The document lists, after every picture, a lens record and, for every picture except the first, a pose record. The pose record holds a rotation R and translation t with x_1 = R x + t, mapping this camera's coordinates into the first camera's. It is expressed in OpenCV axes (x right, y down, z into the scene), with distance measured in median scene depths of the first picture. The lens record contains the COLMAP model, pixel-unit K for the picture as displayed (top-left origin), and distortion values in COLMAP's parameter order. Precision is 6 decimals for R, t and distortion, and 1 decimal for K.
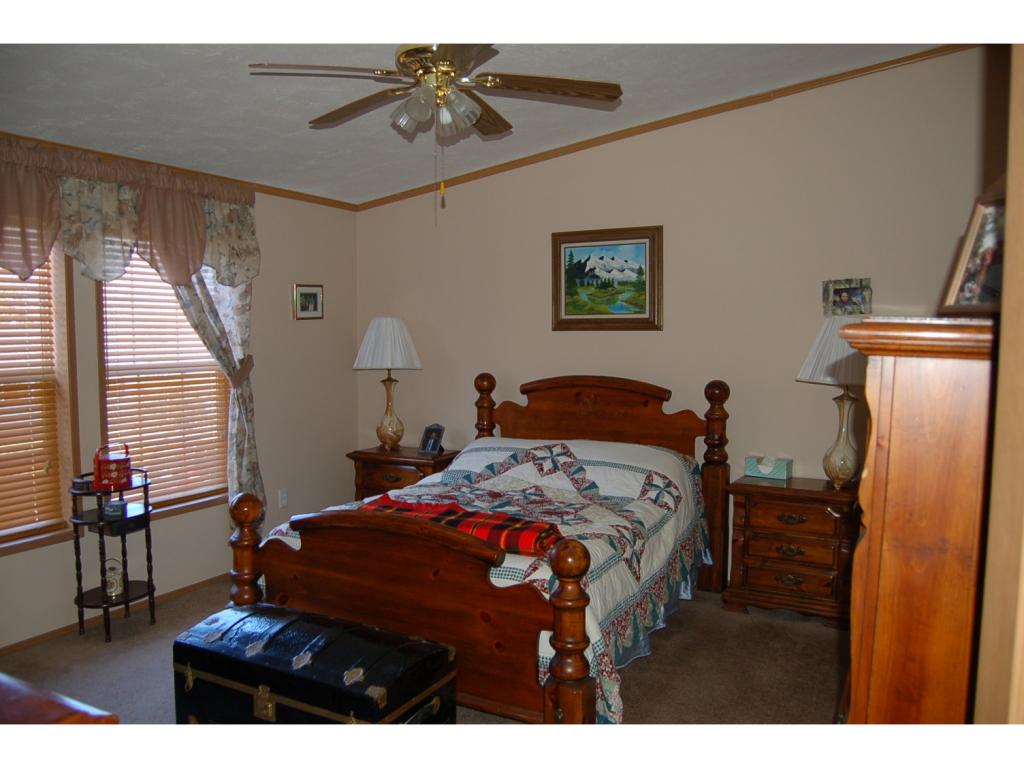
lens RADIAL K [[806.2, 0, 504.5], [0, 806.2, 396.1], [0, 0, 1]] dist [-0.078035, 0.010744]
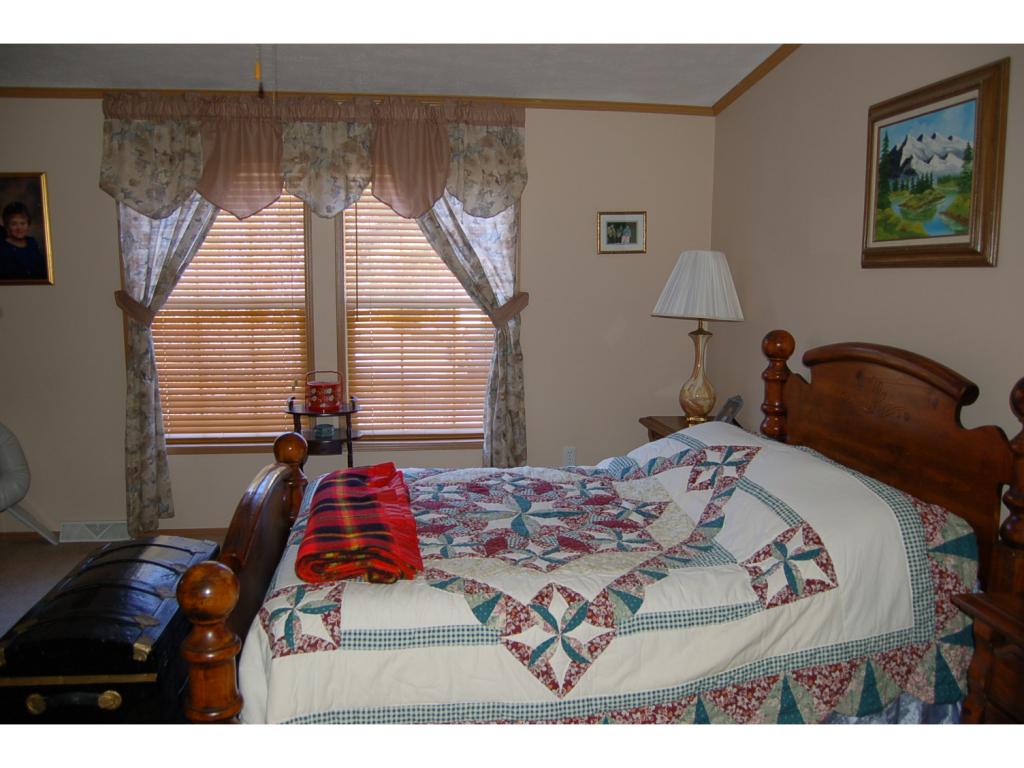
lens RADIAL K [[806.2, 0, 504.5], [0, 806.2, 396.1], [0, 0, 1]] dist [-0.078035, 0.010744]
pose [[0.582844, 0.127026, -0.802594, 0.422575], [-0.072433, 0.991896, 0.104385, -0.029334], [0.809350, -0.002706, 0.587321, 0.451623]]
